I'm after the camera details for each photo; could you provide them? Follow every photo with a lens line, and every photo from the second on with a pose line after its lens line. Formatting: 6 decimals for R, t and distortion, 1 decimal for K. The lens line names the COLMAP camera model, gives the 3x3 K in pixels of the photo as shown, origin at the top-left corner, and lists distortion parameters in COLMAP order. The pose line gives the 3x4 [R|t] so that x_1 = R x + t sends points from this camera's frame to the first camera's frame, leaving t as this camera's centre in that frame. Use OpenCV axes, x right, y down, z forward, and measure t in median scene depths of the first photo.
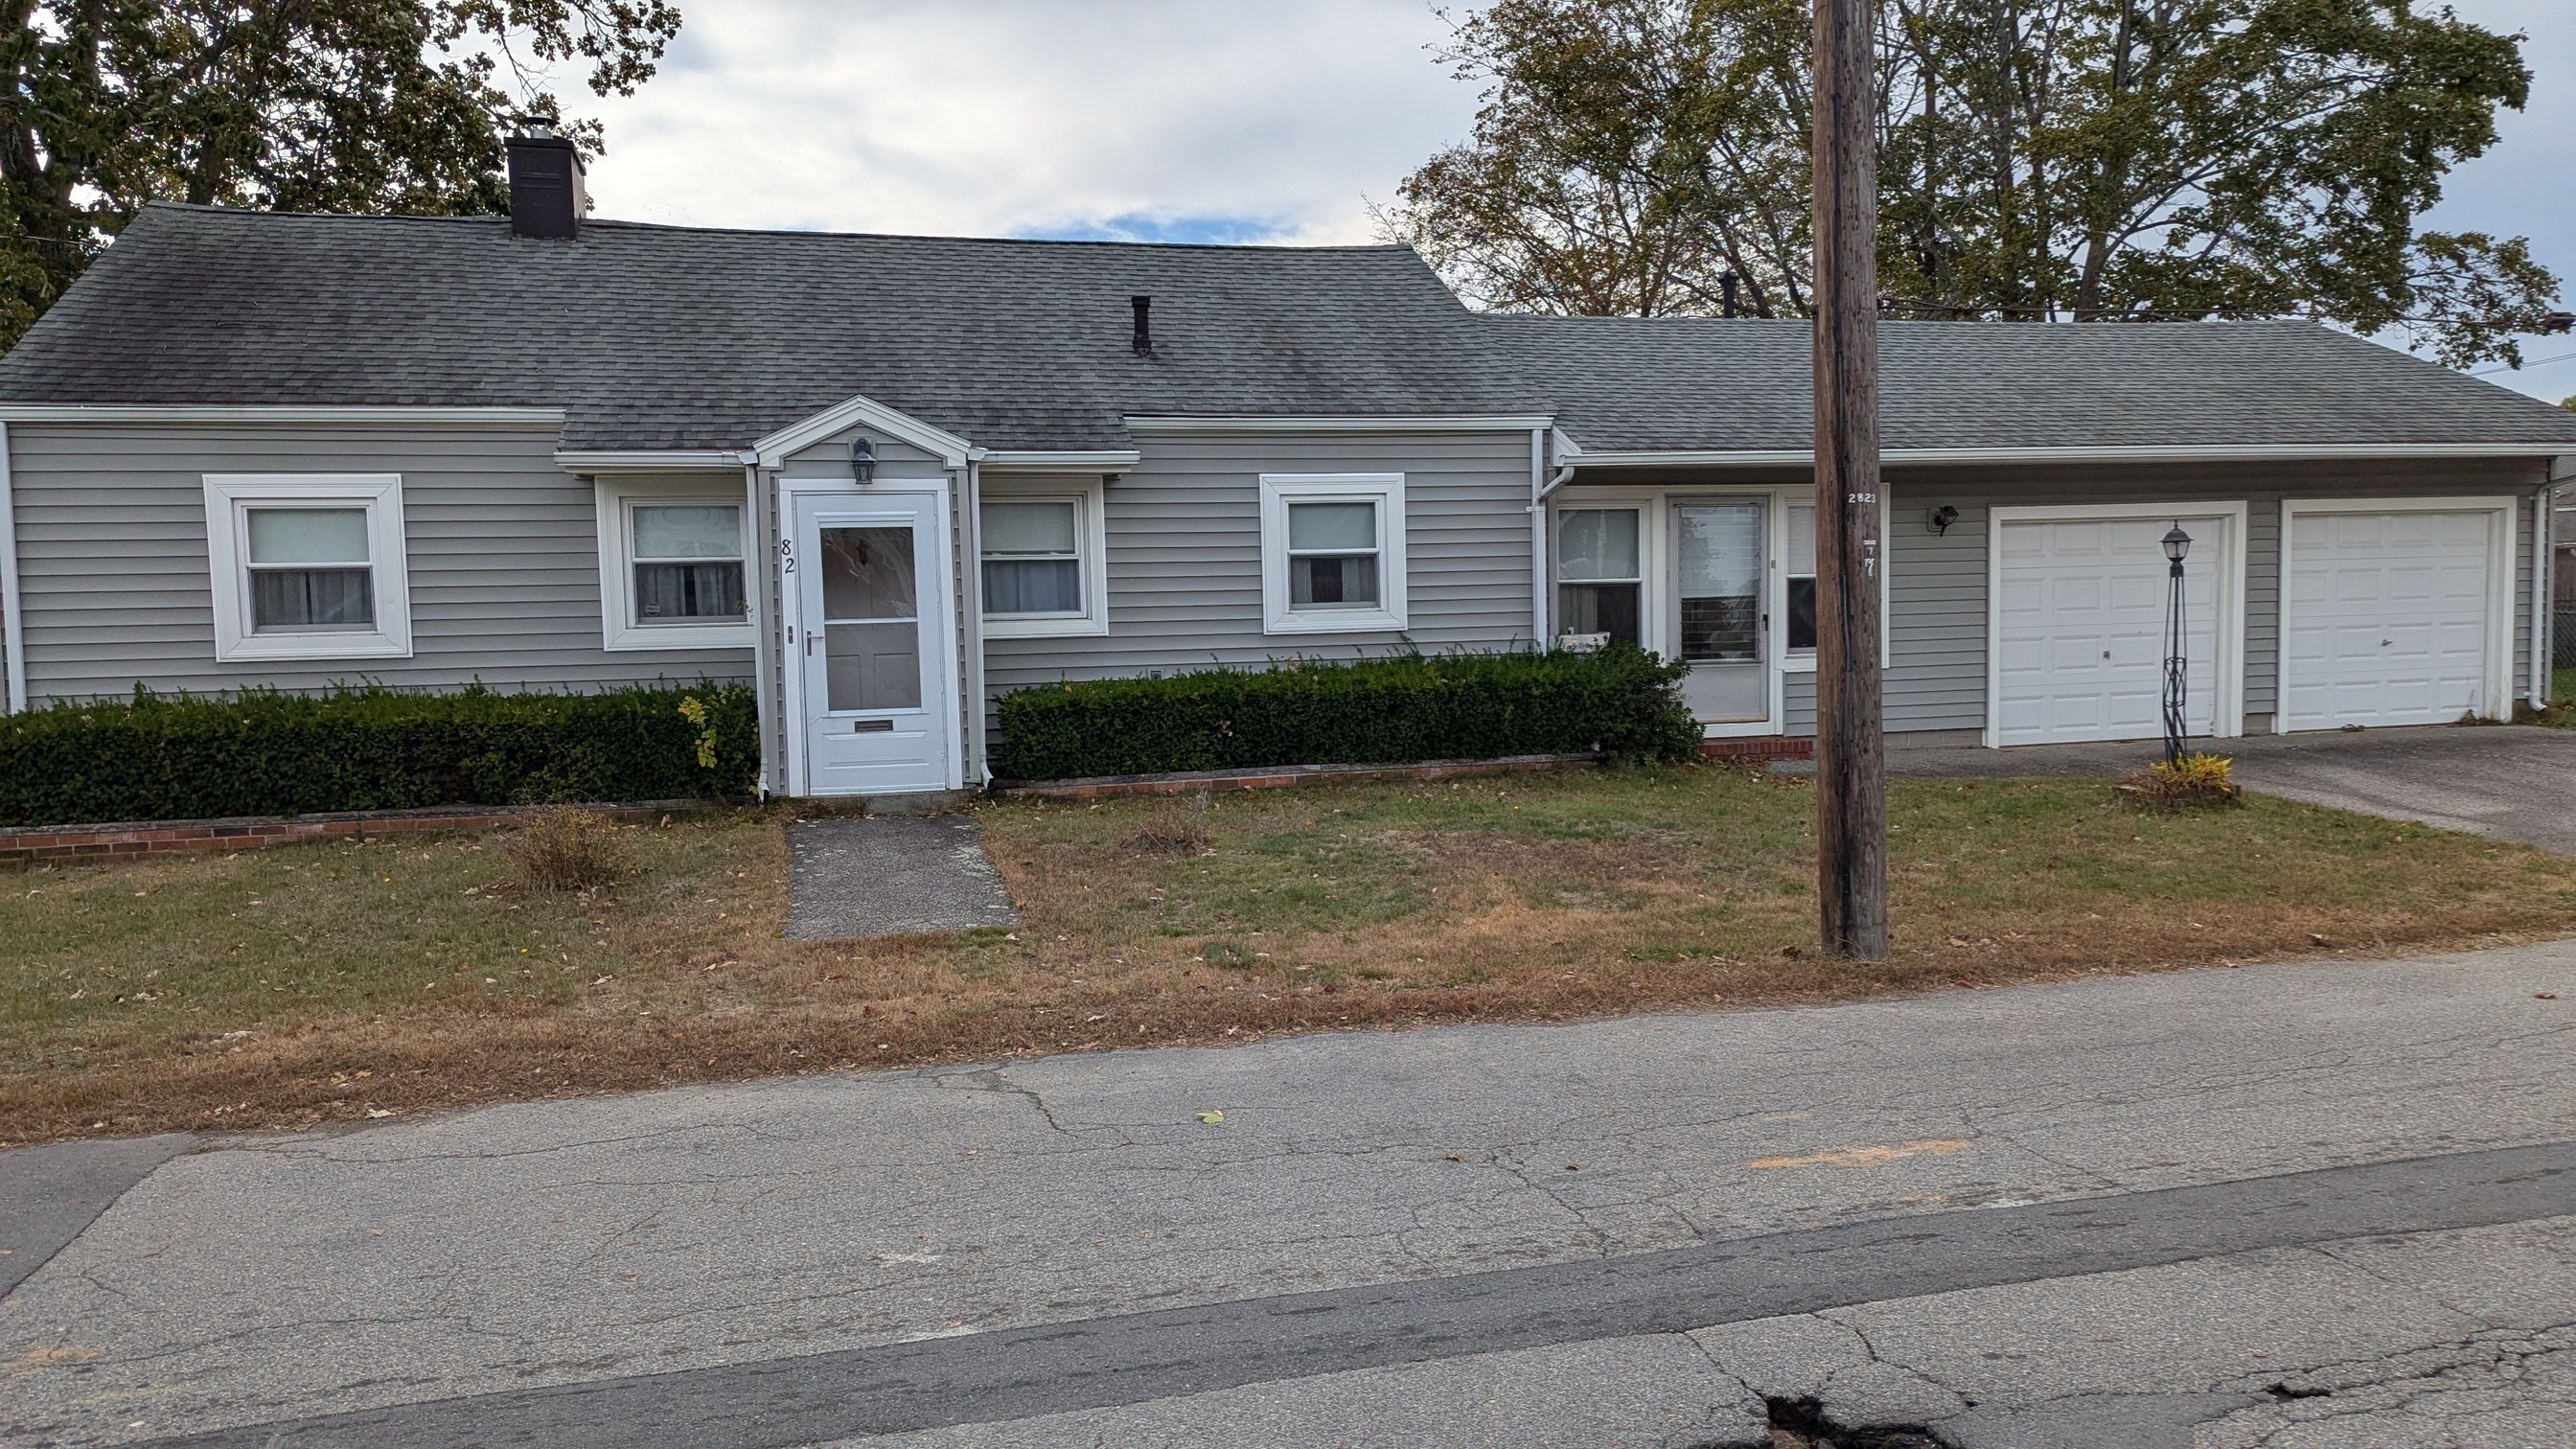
lens RADIAL K [[1712.8, 0, 1288.0], [0, 1712.8, 724.5], [0, 0, 1]] dist [0.056264, -0.036413]
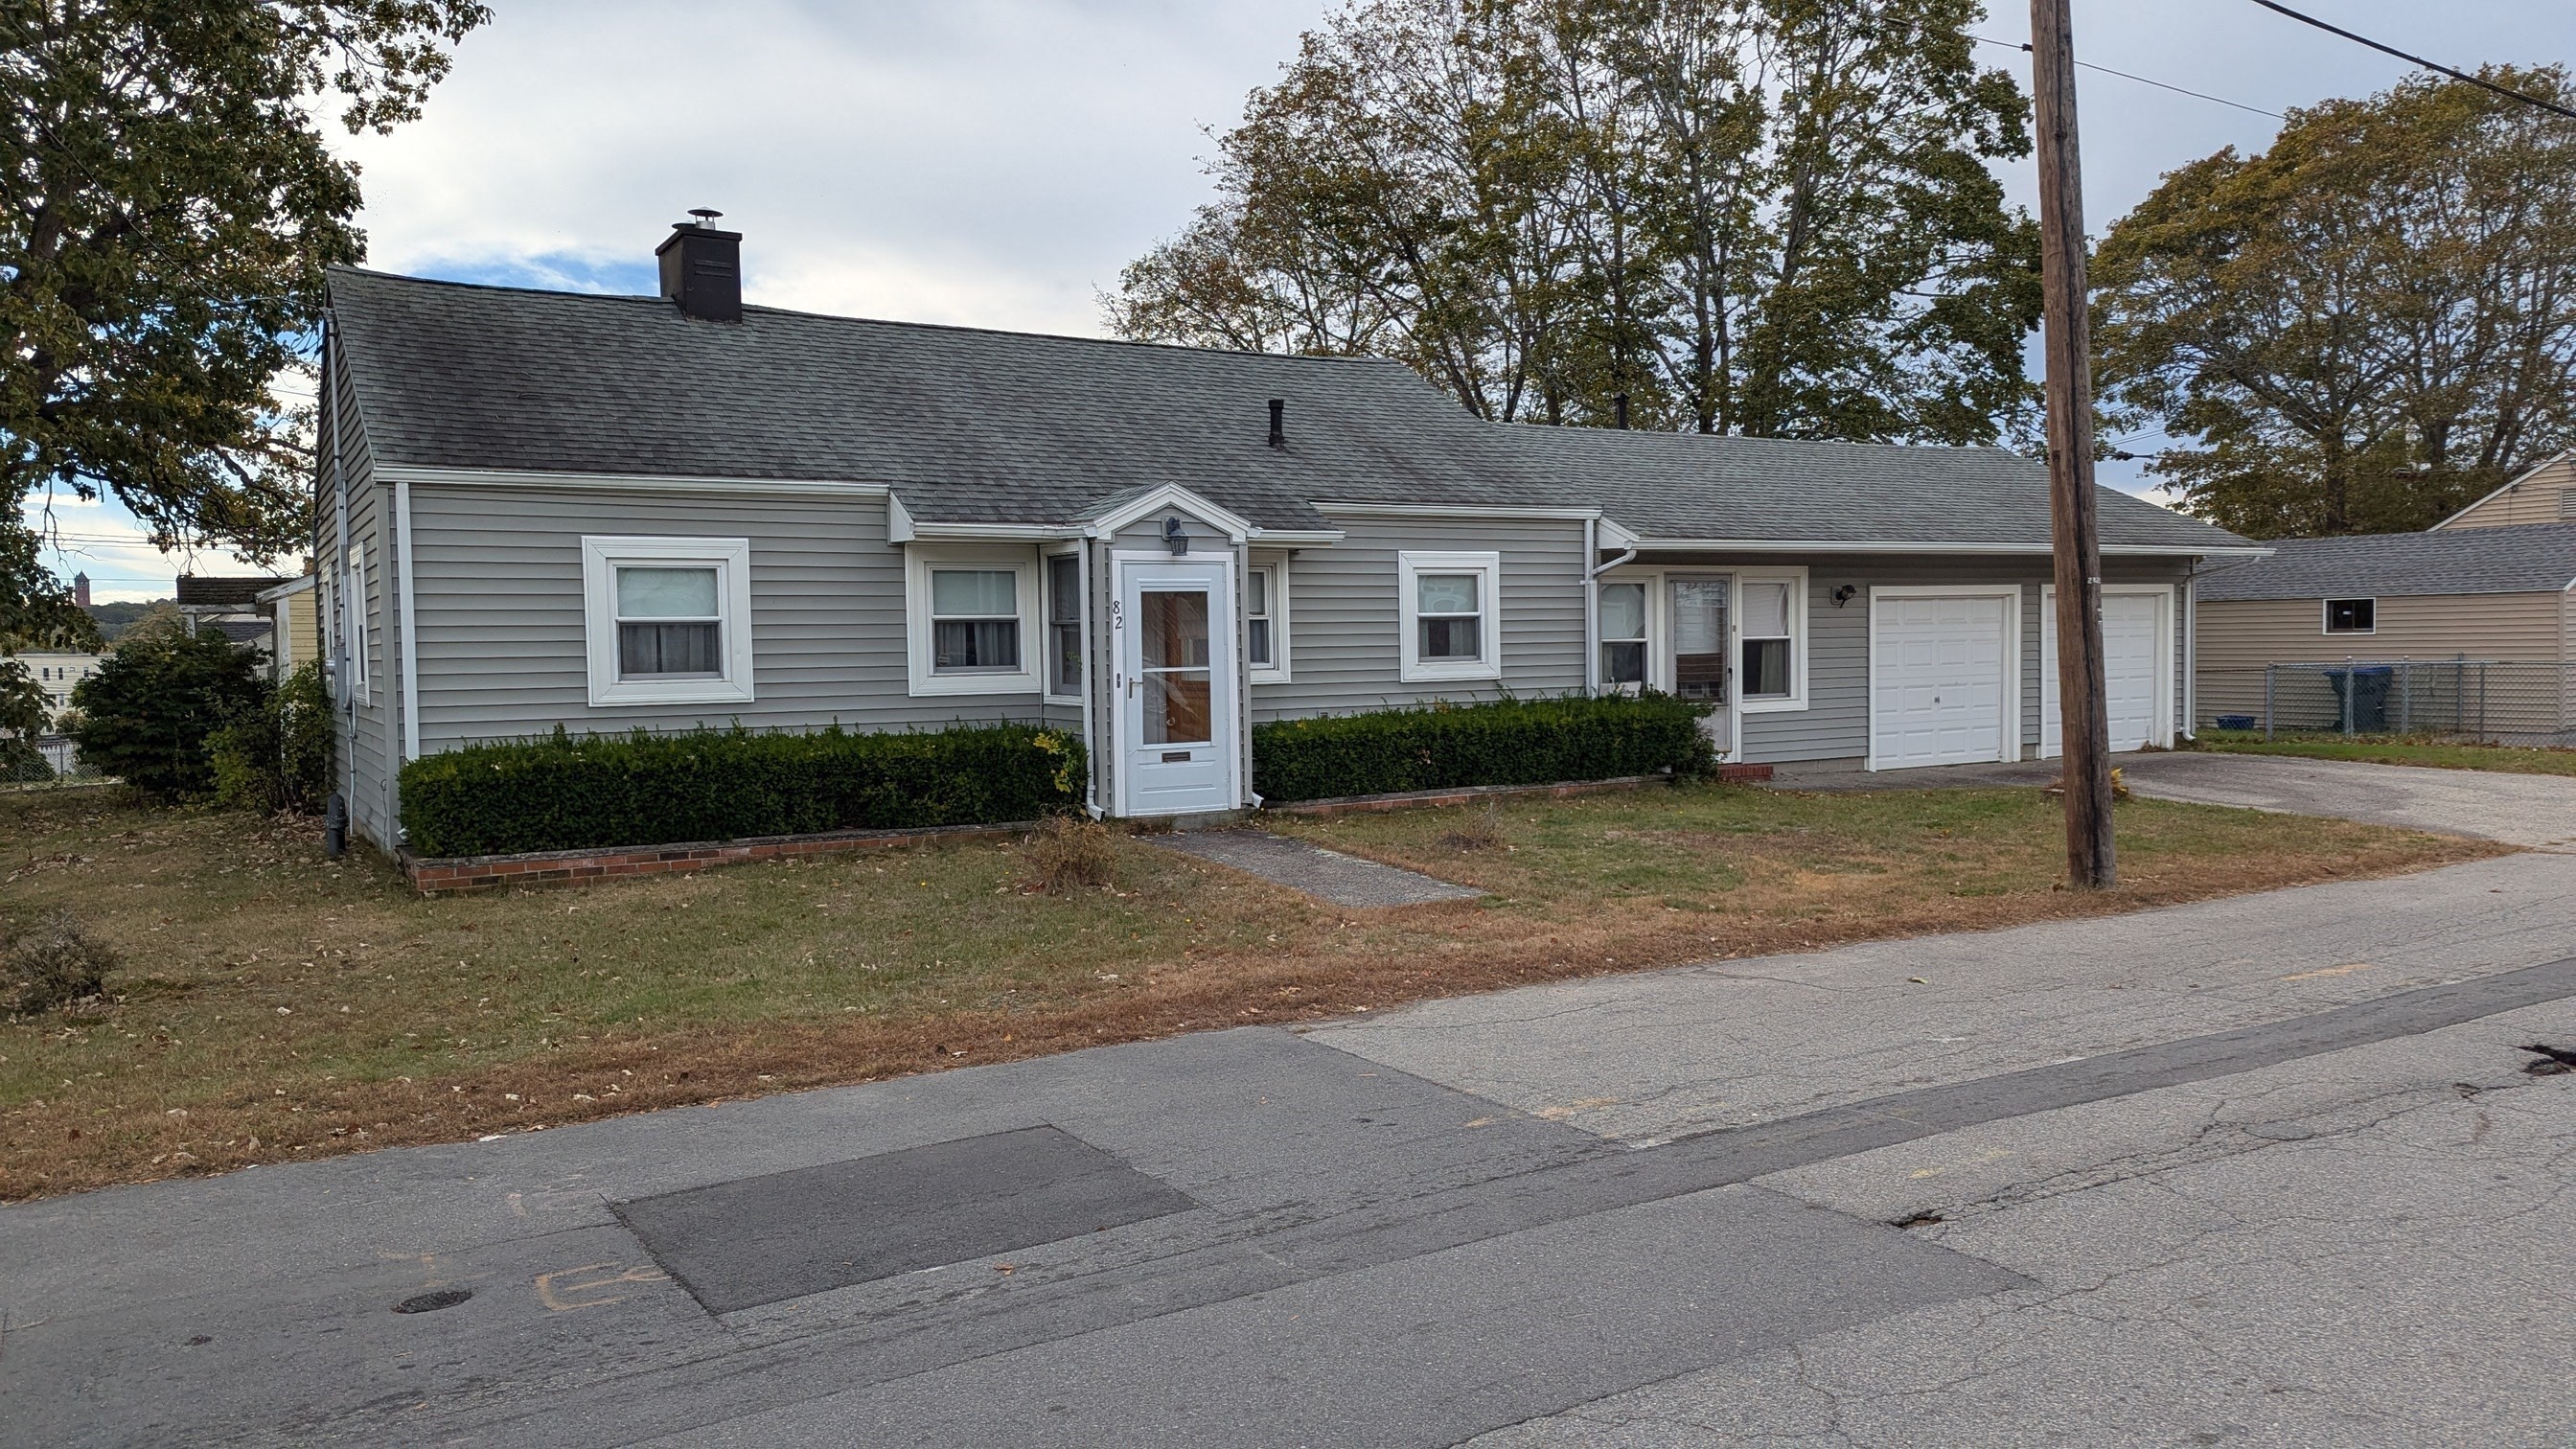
lens RADIAL K [[1712.8, 0, 1288.0], [0, 1712.8, 724.5], [0, 0, 1]] dist [0.056264, -0.036413]
pose [[0.961331, -0.007284, 0.275300, -0.476234], [0.017531, 0.999241, -0.034777, 0.020265], [-0.274838, 0.038258, 0.960729, -0.159380]]
